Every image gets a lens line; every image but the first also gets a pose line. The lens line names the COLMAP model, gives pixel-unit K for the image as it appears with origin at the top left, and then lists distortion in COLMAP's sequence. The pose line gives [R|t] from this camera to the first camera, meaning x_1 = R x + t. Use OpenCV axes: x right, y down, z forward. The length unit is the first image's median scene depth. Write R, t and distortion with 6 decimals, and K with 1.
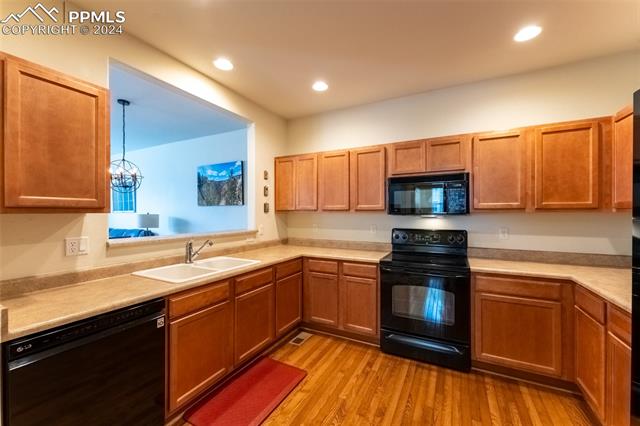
lens RADIAL K [[266.8, 0, 306.7], [0, 266.8, 214.4], [0, 0, 1]] dist [-0.010390, 0.000077]
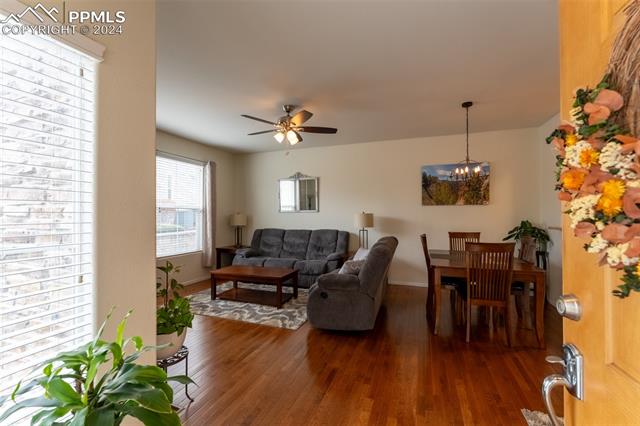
lens RADIAL K [[278.6, 0, 315.9], [0, 278.6, 215.2], [0, 0, 1]] dist [-0.007587, -0.000088]
pose [[0.990952, -0.011394, 0.133733, -1.010536], [0.009783, 0.999872, 0.012695, -0.012514], [-0.133860, -0.011272, 0.990936, 0.008956]]
